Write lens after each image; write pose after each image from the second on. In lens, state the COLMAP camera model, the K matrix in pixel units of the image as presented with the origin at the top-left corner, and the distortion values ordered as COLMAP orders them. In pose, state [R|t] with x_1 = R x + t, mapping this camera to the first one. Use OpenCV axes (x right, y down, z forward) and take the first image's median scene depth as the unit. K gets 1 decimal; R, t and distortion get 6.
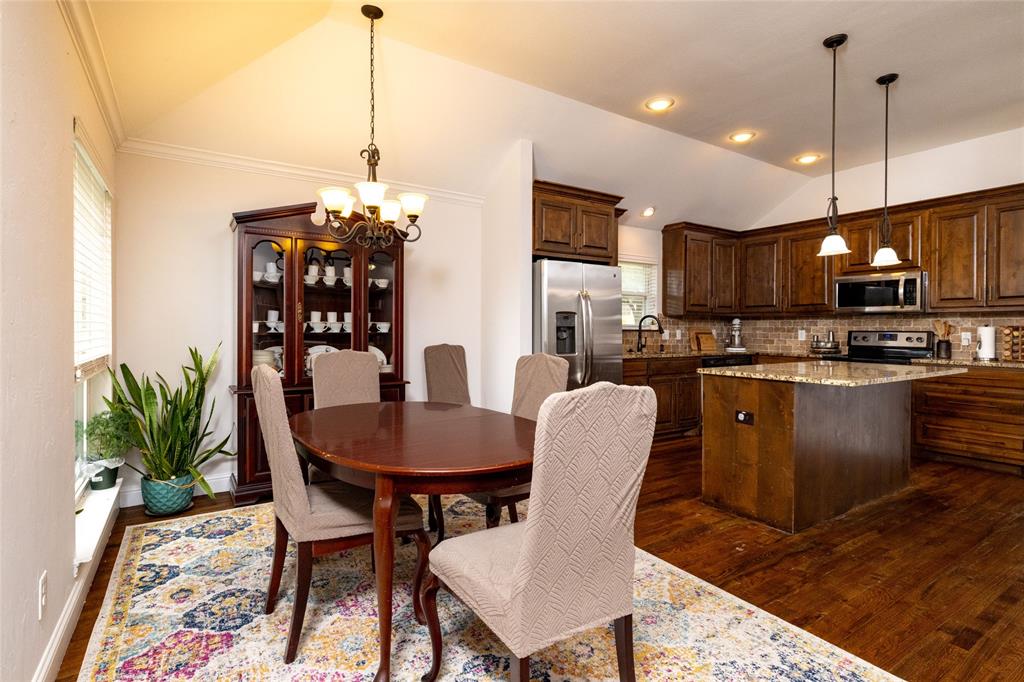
lens RADIAL K [[493.5, 0, 509.6], [0, 493.5, 333.4], [0, 0, 1]] dist [-0.003760, 0.001009]
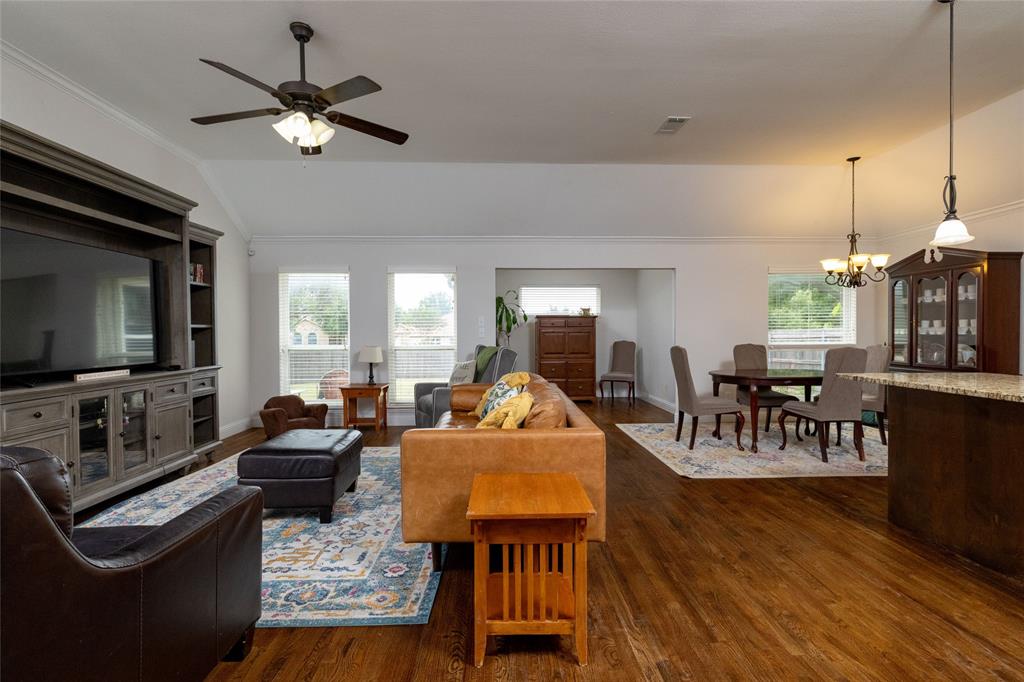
lens RADIAL K [[493.5, 0, 520.3], [0, 493.5, 337.2], [0, 0, 1]] dist [-0.003760, 0.001009]
pose [[-0.501869, 0.004812, -0.864930, 1.235437], [-0.007418, 0.999924, 0.009867, 0.001504], [0.864912, 0.011369, -0.501795, 0.544457]]
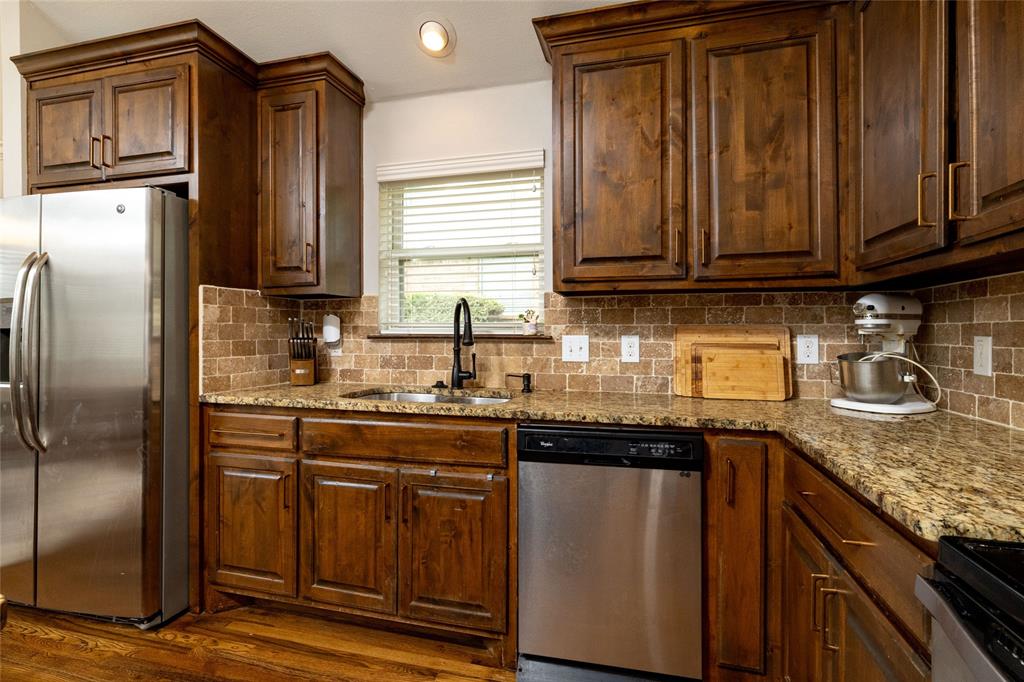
lens RADIAL K [[493.5, 0, 509.4], [0, 493.5, 337.0], [0, 0, 1]] dist [-0.003760, 0.001009]
pose [[0.674669, 0.001400, -0.738119, 0.769640], [-0.005211, 0.999982, -0.002866, -0.006419], [0.738102, 0.005779, 0.674665, 0.974491]]
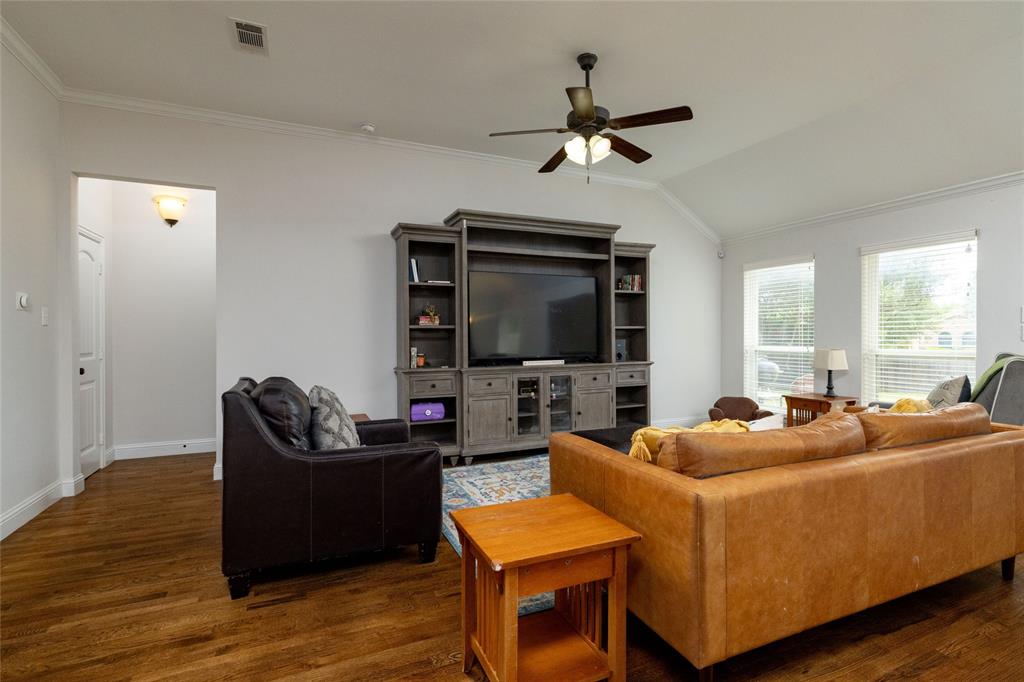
lens RADIAL K [[493.5, 0, 512.4], [0, 493.5, 335.8], [0, 0, 1]] dist [-0.003760, 0.001009]
pose [[-0.990059, -0.002493, 0.140633, 0.814320], [-0.000537, 0.999903, 0.013943, -0.002585], [-0.140654, 0.013729, -0.989964, 0.699002]]
